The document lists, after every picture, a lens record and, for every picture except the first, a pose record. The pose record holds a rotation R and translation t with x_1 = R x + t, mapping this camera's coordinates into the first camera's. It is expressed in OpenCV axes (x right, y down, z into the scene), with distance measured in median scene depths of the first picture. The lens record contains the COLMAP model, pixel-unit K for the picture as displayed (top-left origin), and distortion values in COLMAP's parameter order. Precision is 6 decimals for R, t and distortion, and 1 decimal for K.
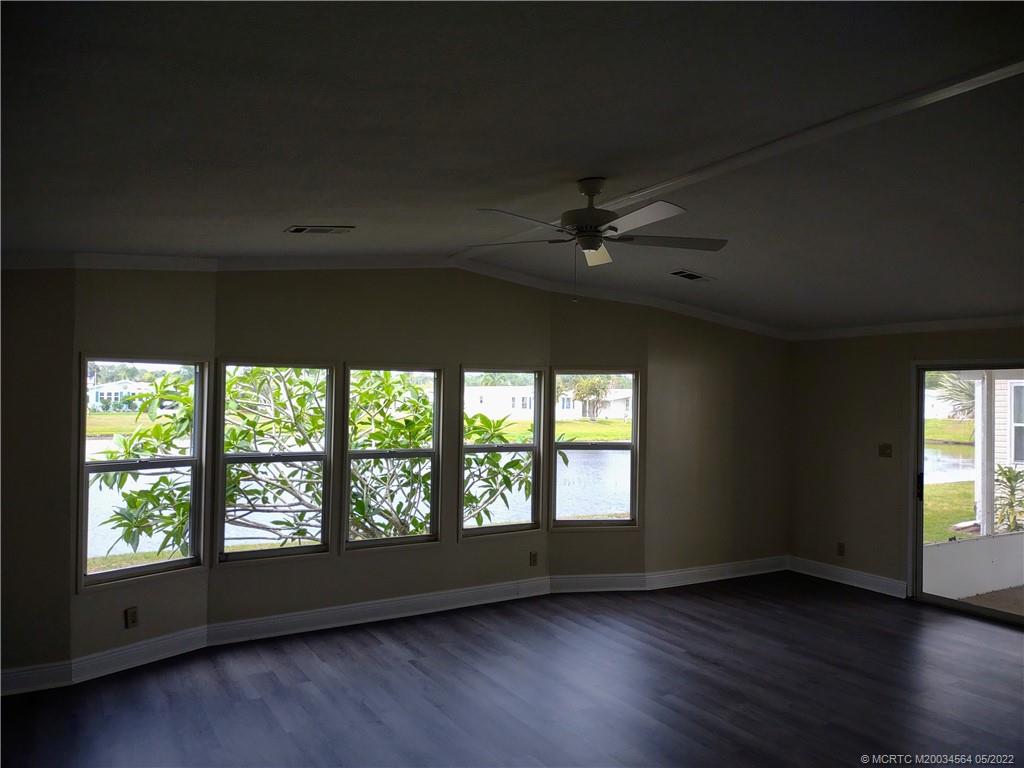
lens RADIAL K [[784.5, 0, 527.3], [0, 784.5, 388.3], [0, 0, 1]] dist [0.065986, -0.065525]
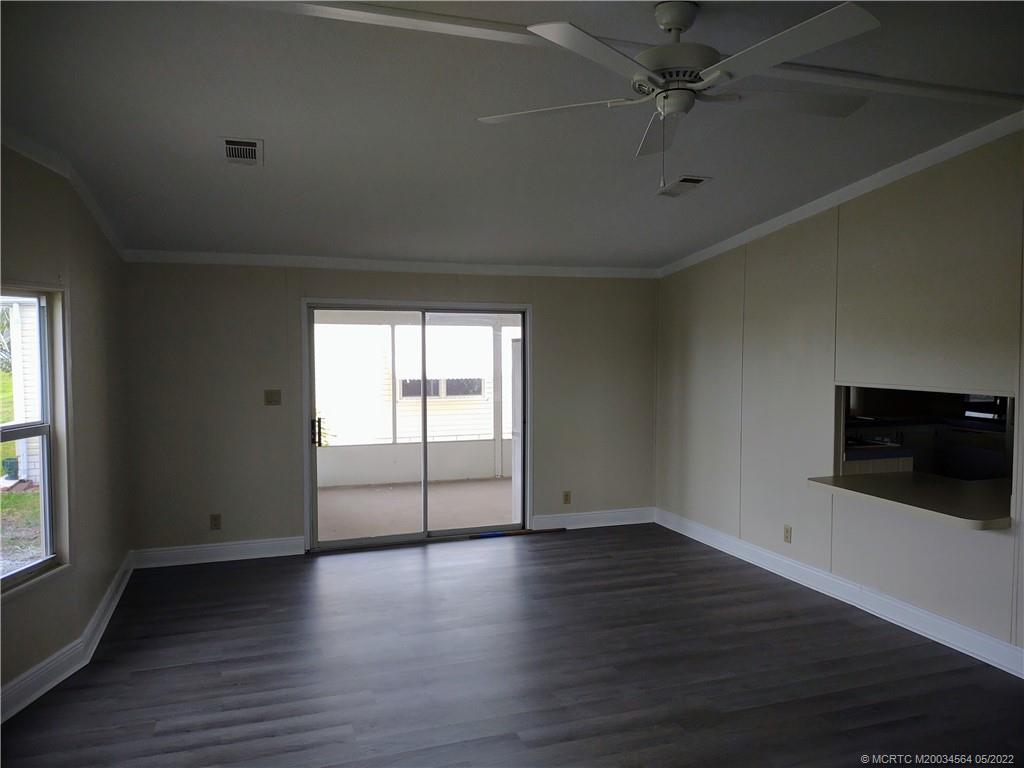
lens RADIAL K [[784.5, 0, 509.2], [0, 784.5, 379.9], [0, 0, 1]] dist [0.065986, -0.065525]
pose [[0.217450, -0.065928, 0.973842, -0.370150], [0.000300, 0.997721, 0.067477, -0.001463], [-0.976071, -0.014381, 0.216974, 0.578537]]
